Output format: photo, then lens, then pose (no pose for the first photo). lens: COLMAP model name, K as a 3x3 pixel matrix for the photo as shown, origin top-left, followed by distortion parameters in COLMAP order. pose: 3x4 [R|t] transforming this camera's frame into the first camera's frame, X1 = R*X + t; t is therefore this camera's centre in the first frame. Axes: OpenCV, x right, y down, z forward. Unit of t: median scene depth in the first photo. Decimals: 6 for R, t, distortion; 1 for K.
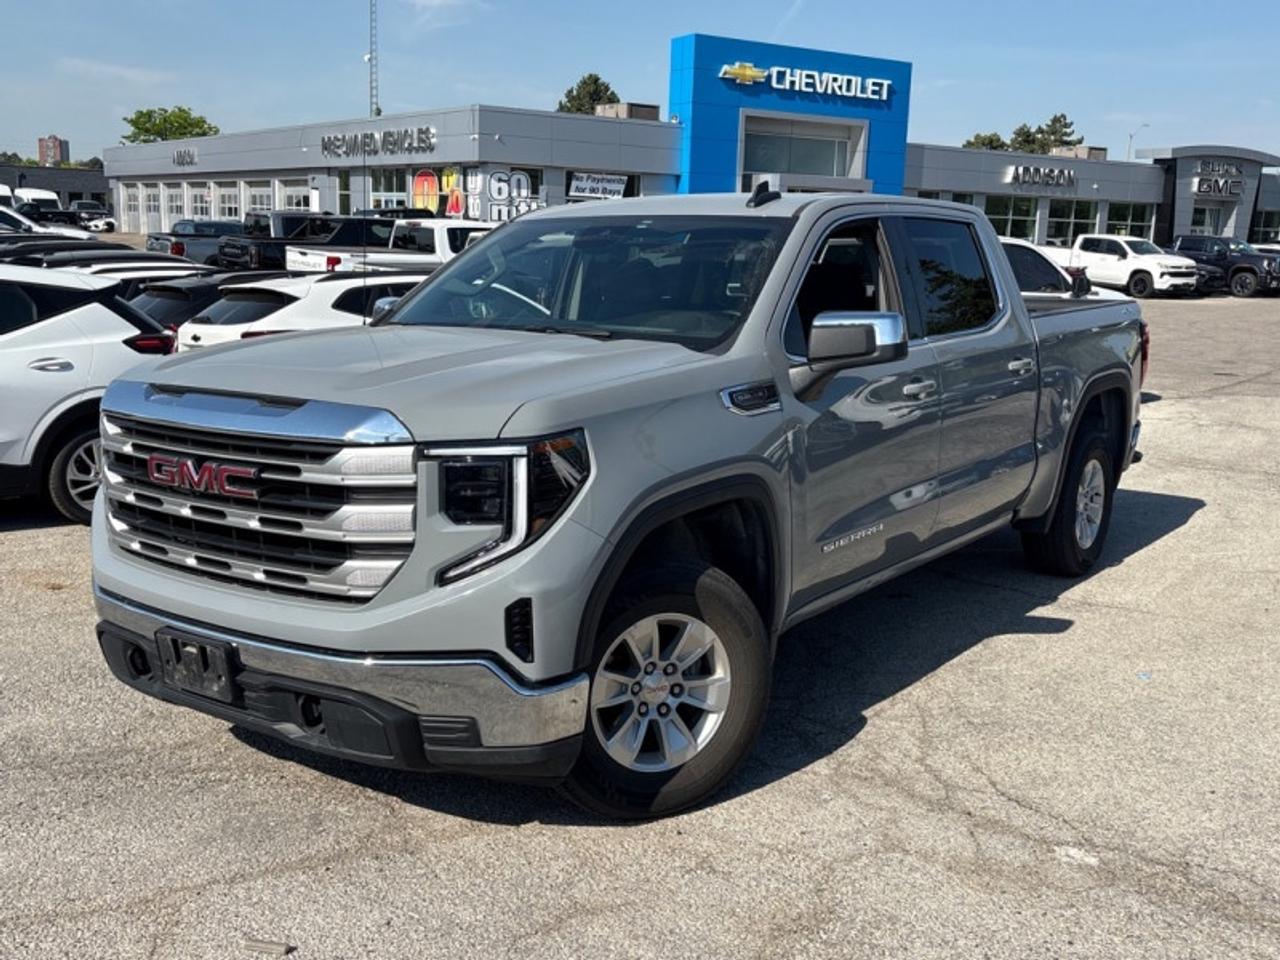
lens RADIAL K [[1327.8, 0, 651.6], [0, 1327.8, 476.4], [0, 0, 1]] dist [0.021260, 0.000000]
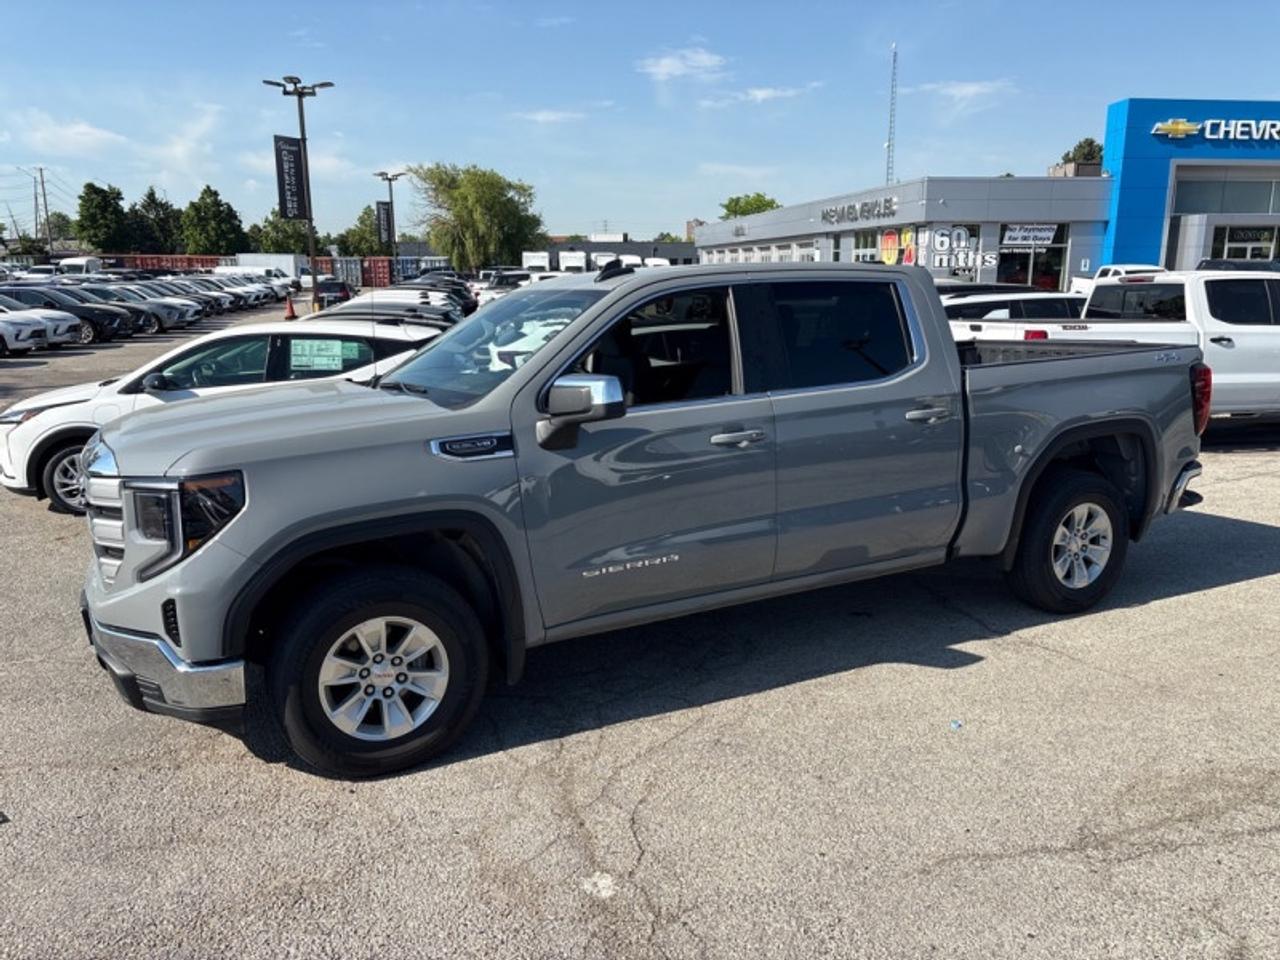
lens RADIAL K [[981.8, 0, 647.1], [0, 981.8, 490.6], [0, 0, 1]] dist [0.029690, -0.027164]
pose [[0.889609, 0.063010, -0.452356, 0.407274], [-0.048351, 0.997865, 0.043909, -0.043656], [0.454157, -0.017190, 0.890756, 0.179087]]
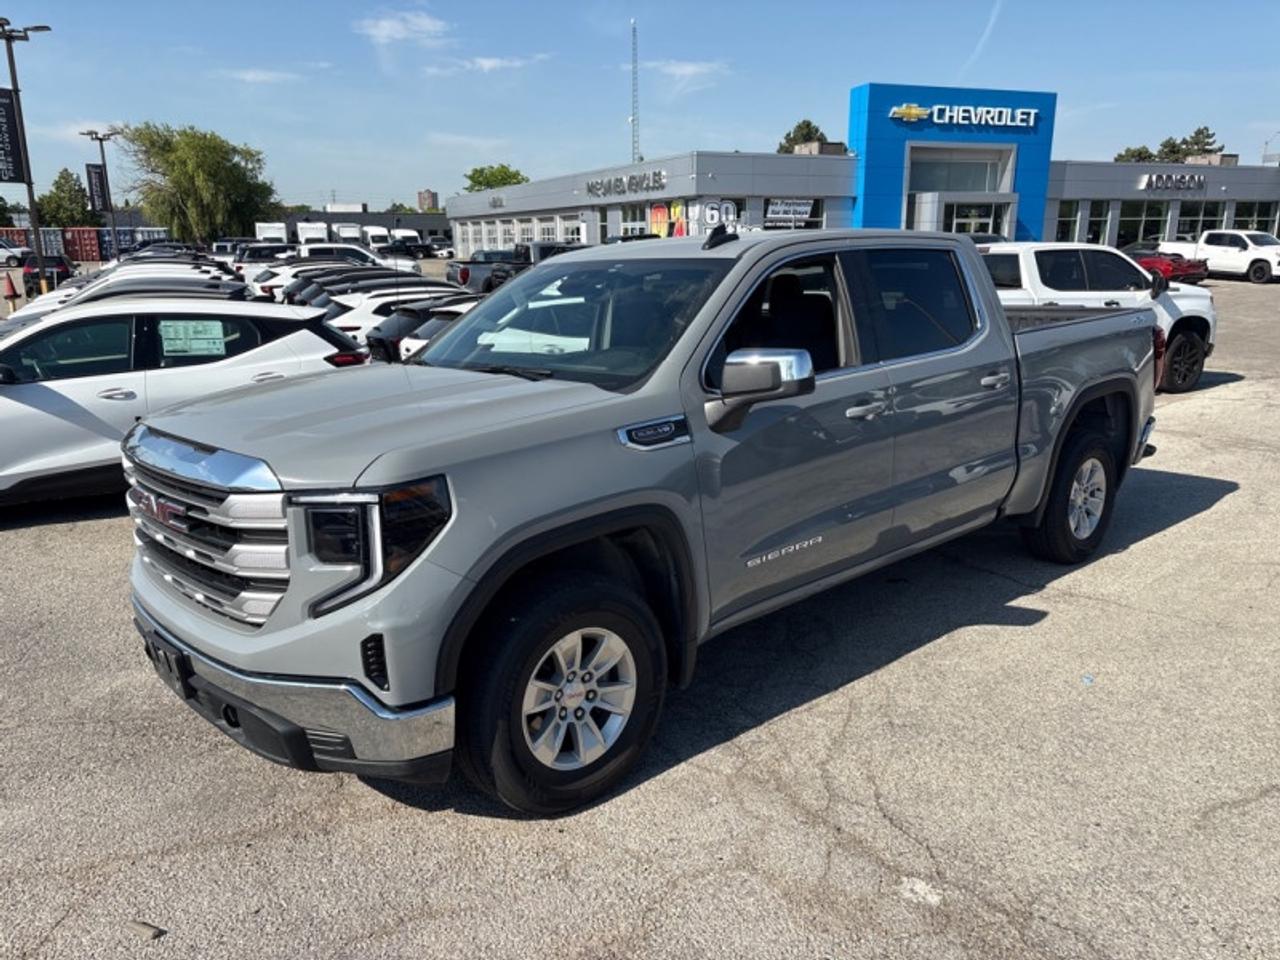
lens RADIAL K [[981.8, 0, 641.8], [0, 981.8, 486.1], [0, 0, 1]] dist [0.029690, -0.027164]
pose [[0.976796, 0.013637, -0.213738, 0.155766], [-0.000995, 0.998249, 0.059147, -0.041837], [0.214170, -0.057562, 0.975099, 0.135028]]
